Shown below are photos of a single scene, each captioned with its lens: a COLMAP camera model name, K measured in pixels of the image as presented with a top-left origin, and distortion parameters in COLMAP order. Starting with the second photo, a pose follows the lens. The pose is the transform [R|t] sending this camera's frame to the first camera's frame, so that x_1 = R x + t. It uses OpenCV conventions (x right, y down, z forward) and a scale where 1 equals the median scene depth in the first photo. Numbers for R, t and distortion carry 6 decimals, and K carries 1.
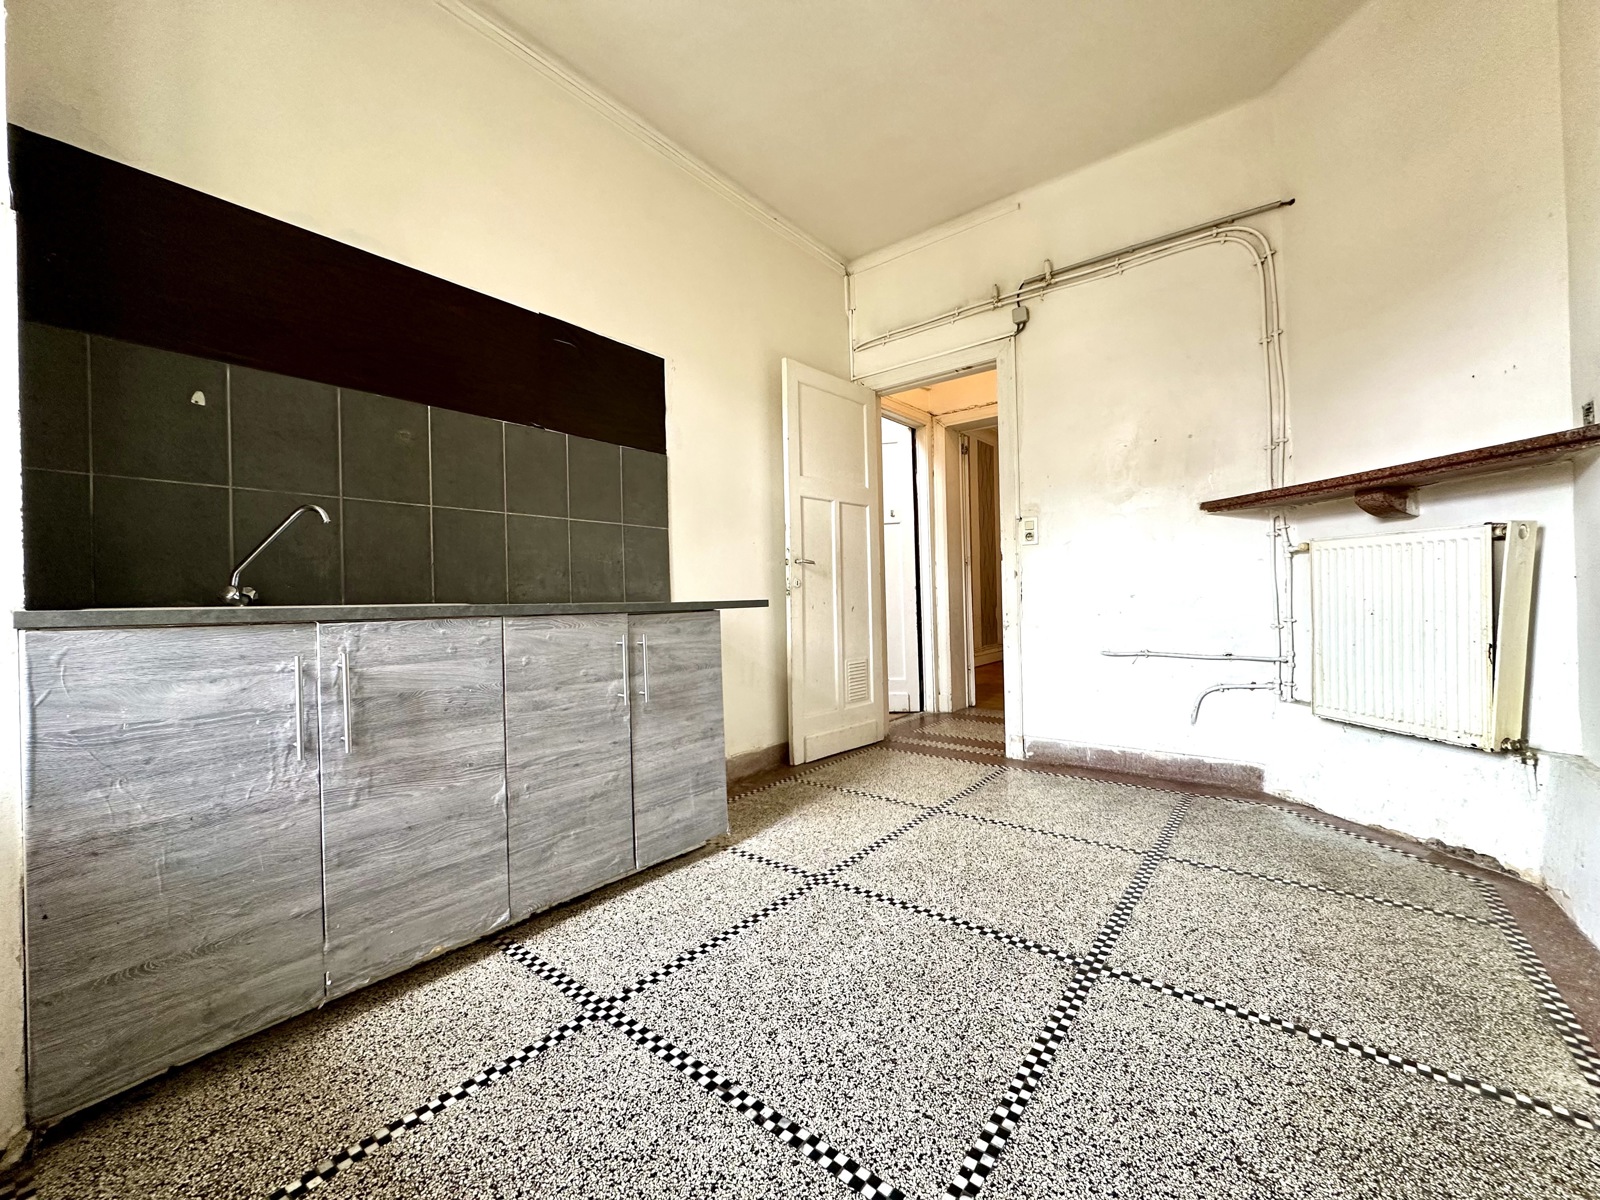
lens RADIAL K [[636.0, 0, 800.0], [0, 636.0, 600.0], [0, 0, 1]] dist [-0.002765, 0.000134]
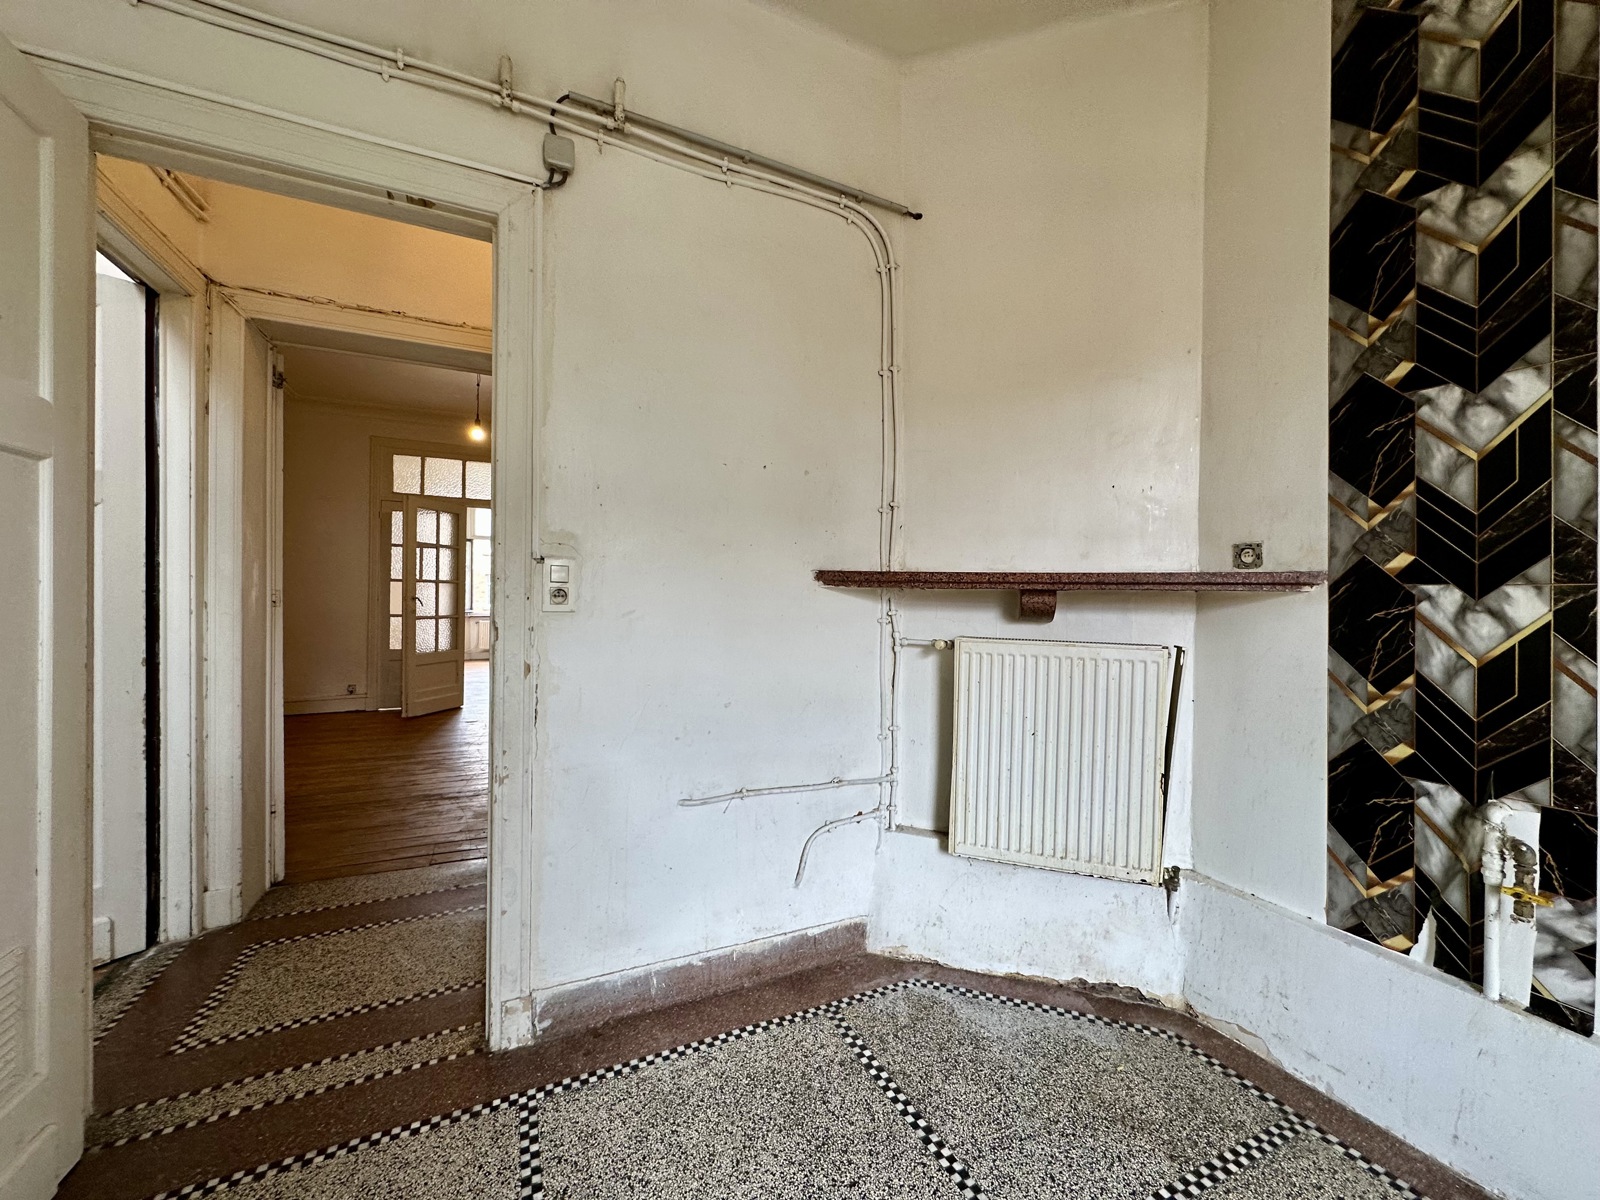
lens RADIAL K [[636.0, 0, 800.0], [0, 636.0, 600.0], [0, 0, 1]] dist [-0.002765, 0.000134]
pose [[0.443359, 0.024156, 0.896018, -0.010266], [-0.021831, 0.999631, -0.016147, -0.102629], [-0.896078, -0.012402, 0.443723, 0.667529]]
